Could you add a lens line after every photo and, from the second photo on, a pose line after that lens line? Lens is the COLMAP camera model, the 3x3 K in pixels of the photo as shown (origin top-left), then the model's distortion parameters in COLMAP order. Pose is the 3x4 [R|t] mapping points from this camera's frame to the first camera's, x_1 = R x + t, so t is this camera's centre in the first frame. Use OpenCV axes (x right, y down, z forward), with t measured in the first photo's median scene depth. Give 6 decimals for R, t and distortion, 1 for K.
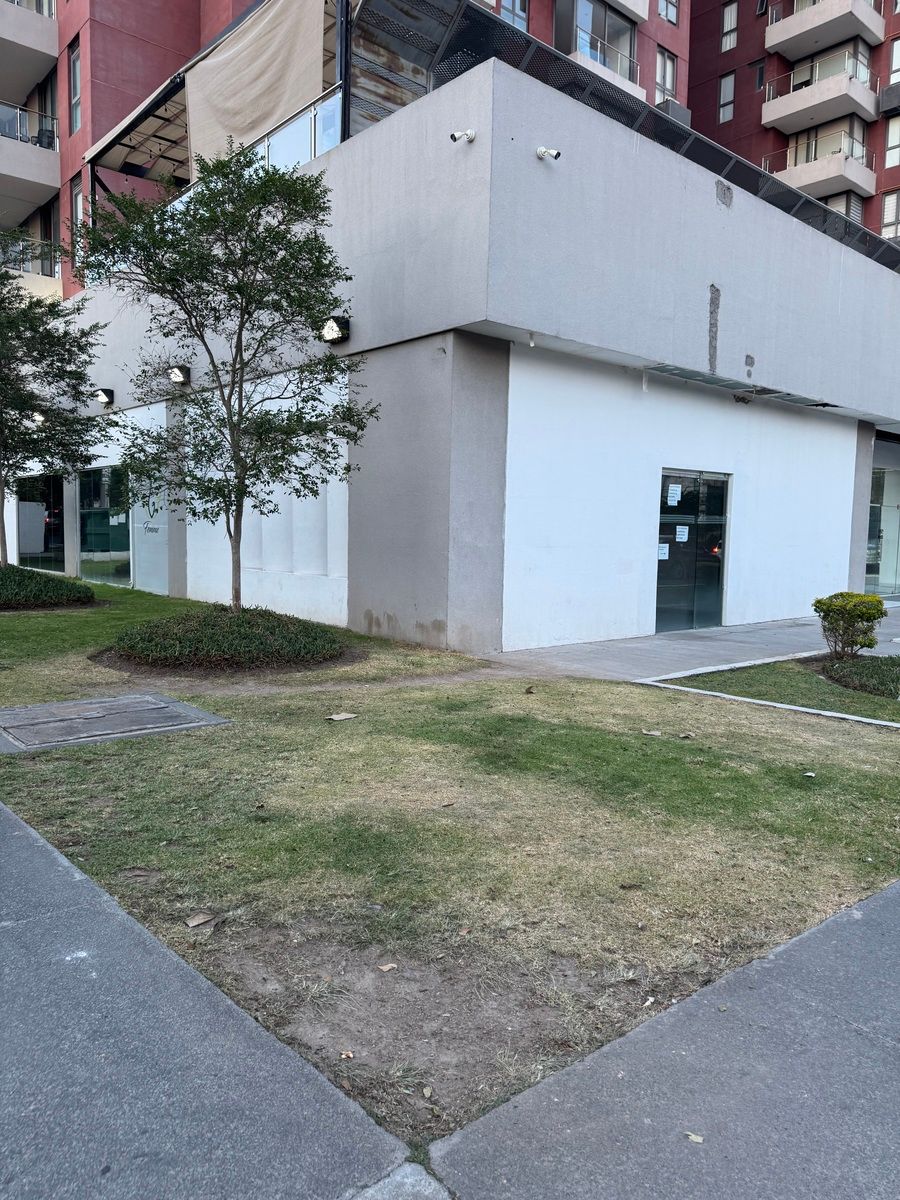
lens RADIAL K [[849.4, 0, 444.1], [0, 849.4, 594.6], [0, 0, 1]] dist [0.087761, -0.103169]
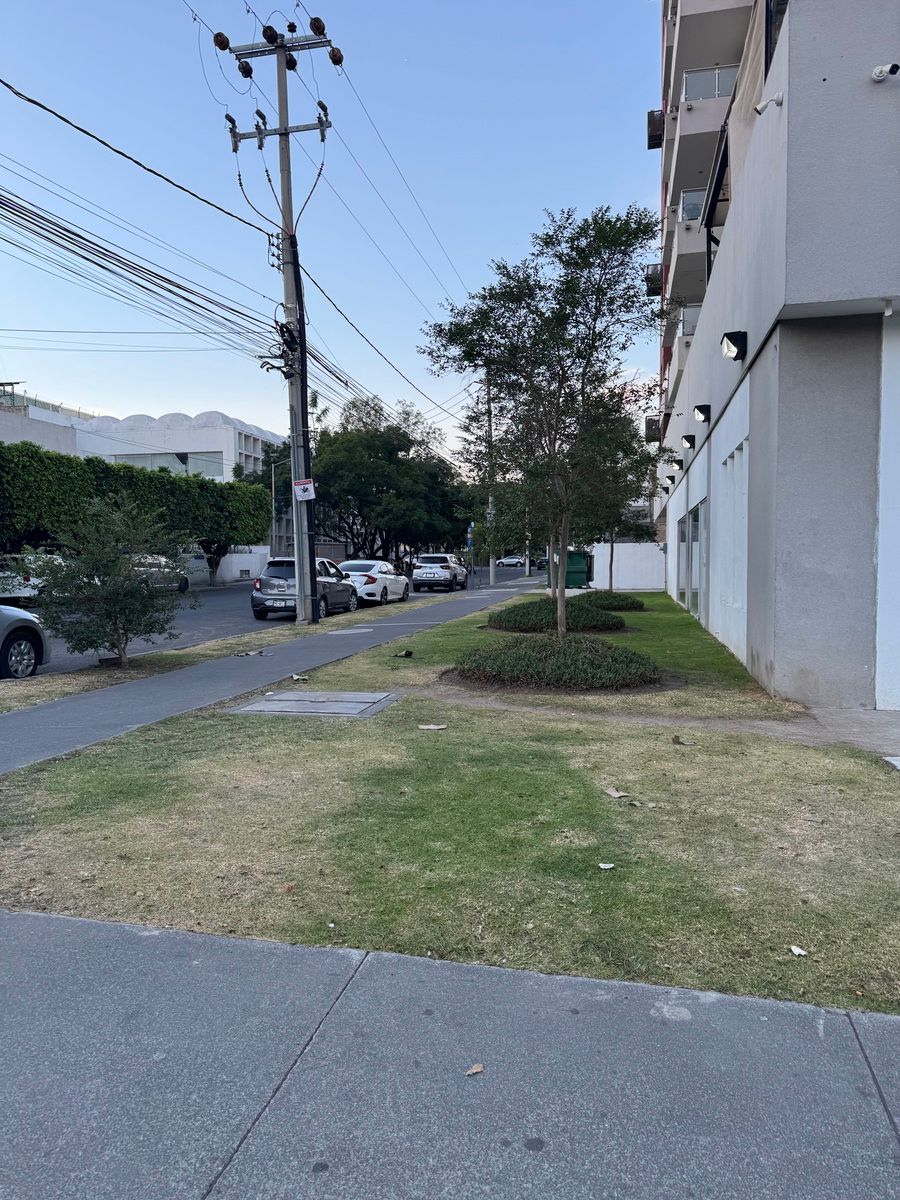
lens RADIAL K [[849.4, 0, 444.1], [0, 849.4, 594.6], [0, 0, 1]] dist [0.087761, -0.103169]
pose [[0.596527, 0.008800, -0.802544, 0.920695], [-0.043600, 0.998819, -0.021456, -0.005575], [0.801408, 0.047790, 0.596206, 0.415448]]
